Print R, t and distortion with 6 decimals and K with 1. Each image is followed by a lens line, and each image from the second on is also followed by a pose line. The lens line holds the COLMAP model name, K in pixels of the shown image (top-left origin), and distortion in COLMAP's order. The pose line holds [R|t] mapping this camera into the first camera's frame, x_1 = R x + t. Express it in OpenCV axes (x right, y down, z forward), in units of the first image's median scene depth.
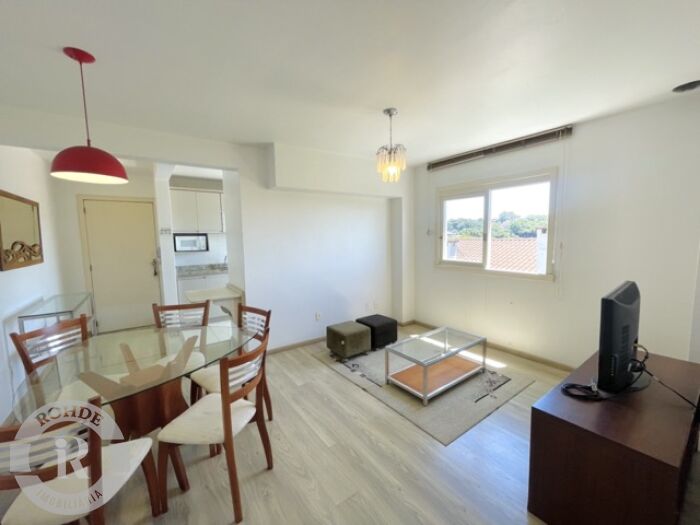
lens RADIAL K [[279.0, 0, 350.4], [0, 279.0, 261.9], [0, 0, 1]] dist [-0.001562, -0.000031]
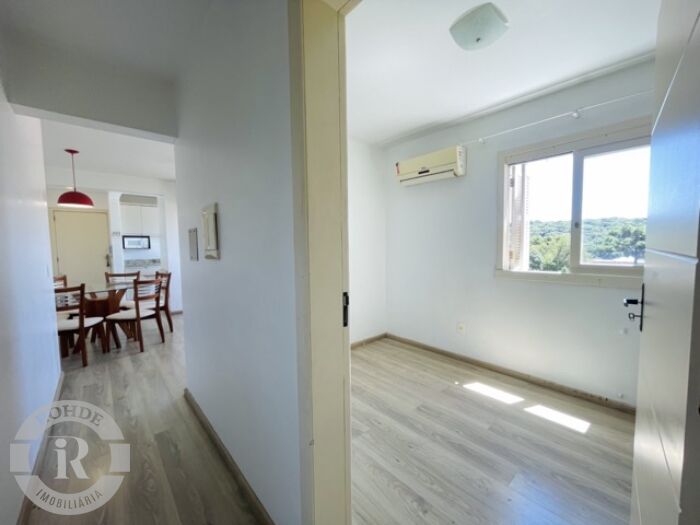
lens RADIAL K [[279.0, 0, 348.8], [0, 279.0, 262.8], [0, 0, 1]] dist [-0.001562, -0.000031]
pose [[0.995234, -0.002116, 0.097490, 0.354528], [0.005001, 0.999556, -0.029362, 0.080865], [-0.097385, 0.029709, 0.994803, -0.490939]]
